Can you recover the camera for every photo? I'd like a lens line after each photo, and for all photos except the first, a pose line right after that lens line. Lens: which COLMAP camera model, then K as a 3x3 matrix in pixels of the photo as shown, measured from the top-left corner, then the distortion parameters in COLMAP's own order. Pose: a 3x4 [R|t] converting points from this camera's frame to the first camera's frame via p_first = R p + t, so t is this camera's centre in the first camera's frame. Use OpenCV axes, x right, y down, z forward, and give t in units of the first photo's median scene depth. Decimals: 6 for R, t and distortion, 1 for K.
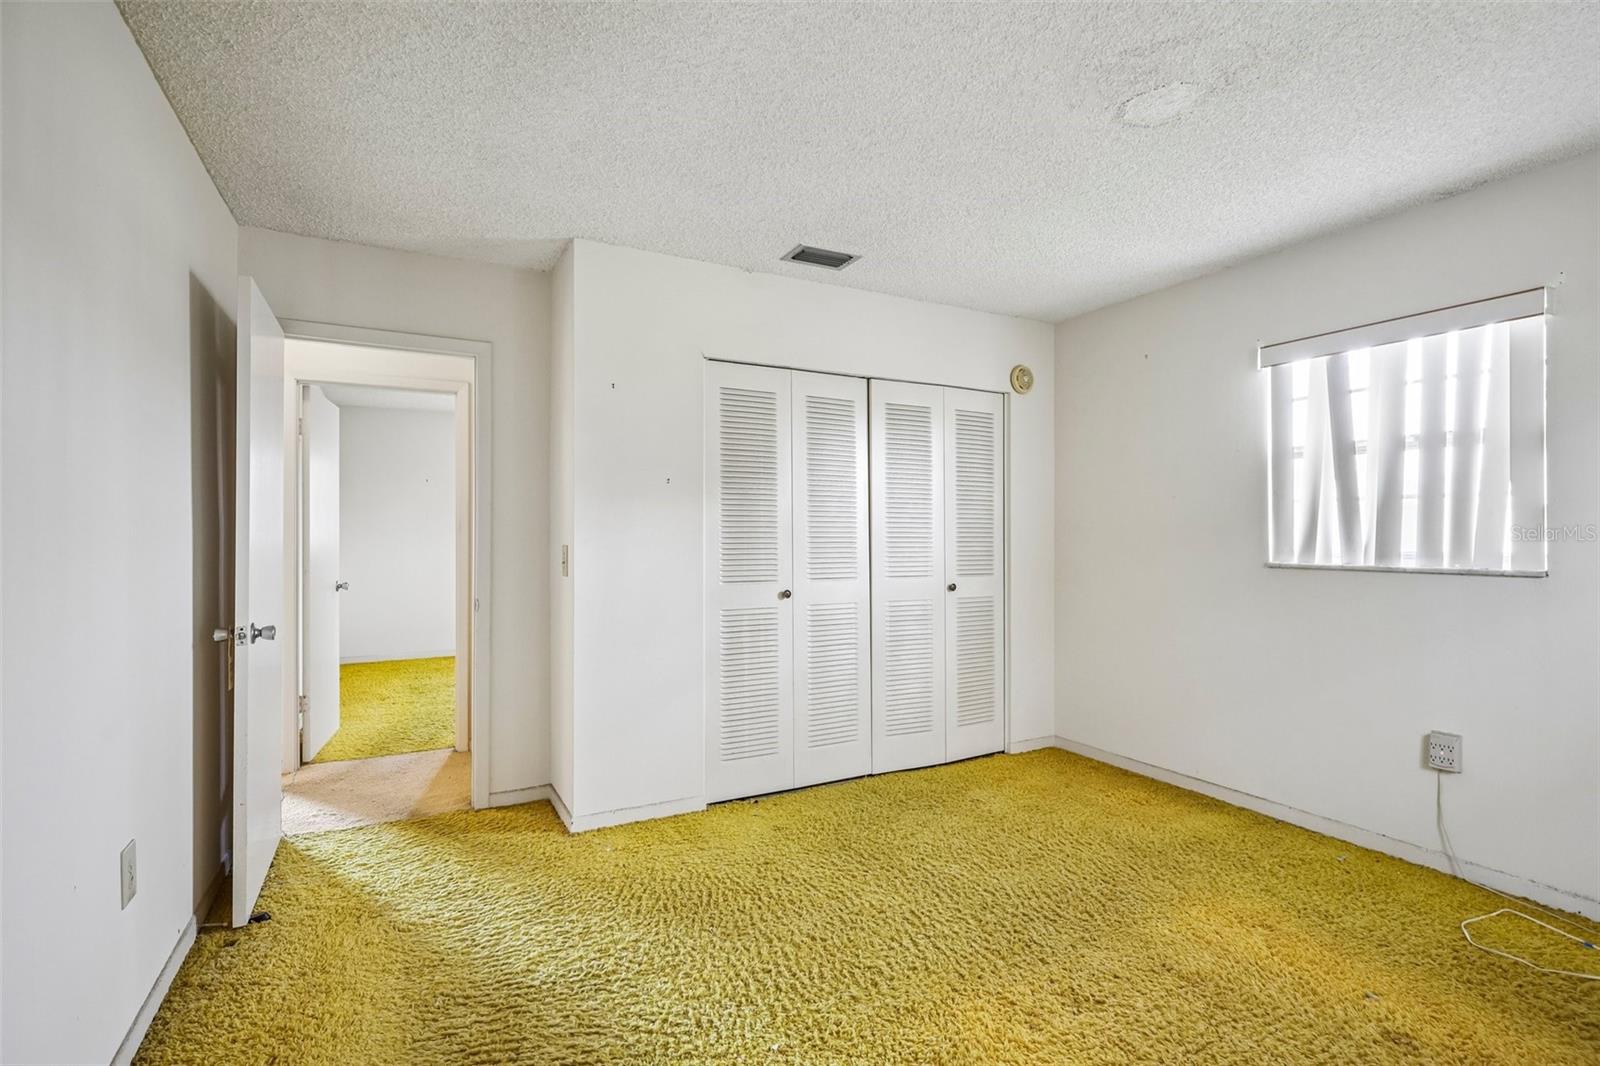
lens RADIAL K [[754.7, 0, 790.0], [0, 754.7, 538.7], [0, 0, 1]] dist [-0.000357, 0.000974]
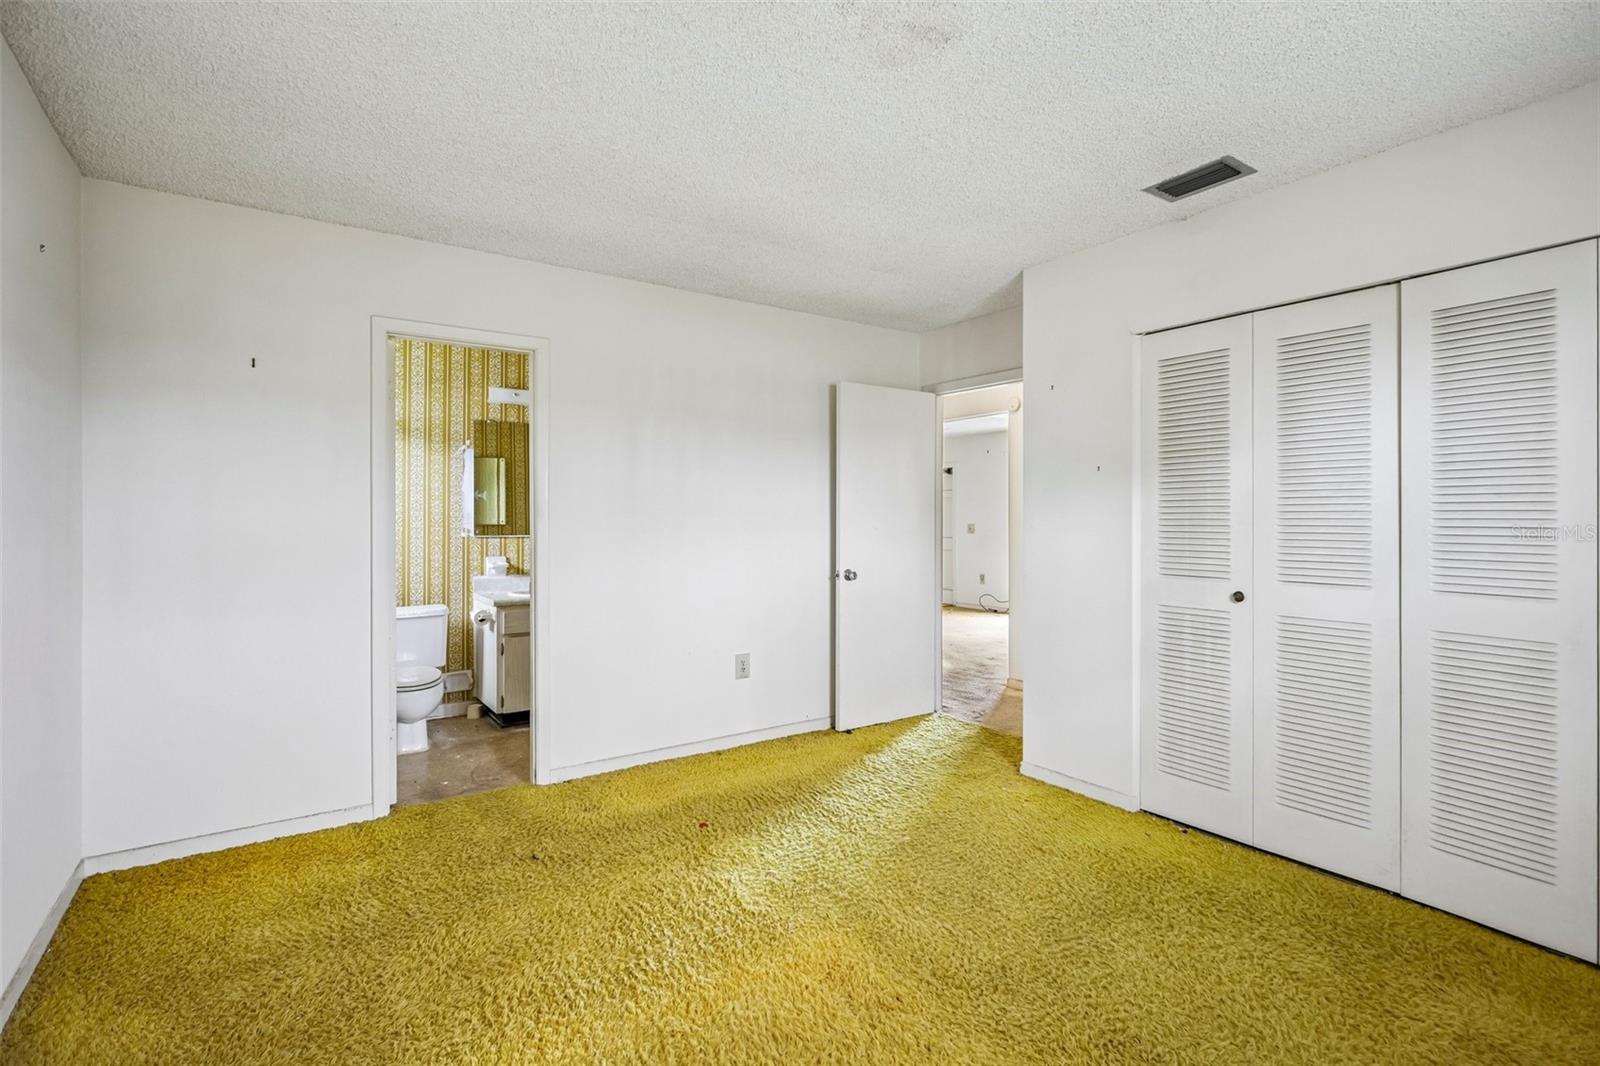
lens RADIAL K [[754.7, 0, 794.8], [0, 754.7, 519.8], [0, 0, 1]] dist [-0.000357, 0.000974]
pose [[0.120363, 0.000032, -0.992730, 0.748174], [-0.005412, 0.999985, -0.000624, -0.004928], [0.992715, 0.005447, 0.120362, 0.446054]]
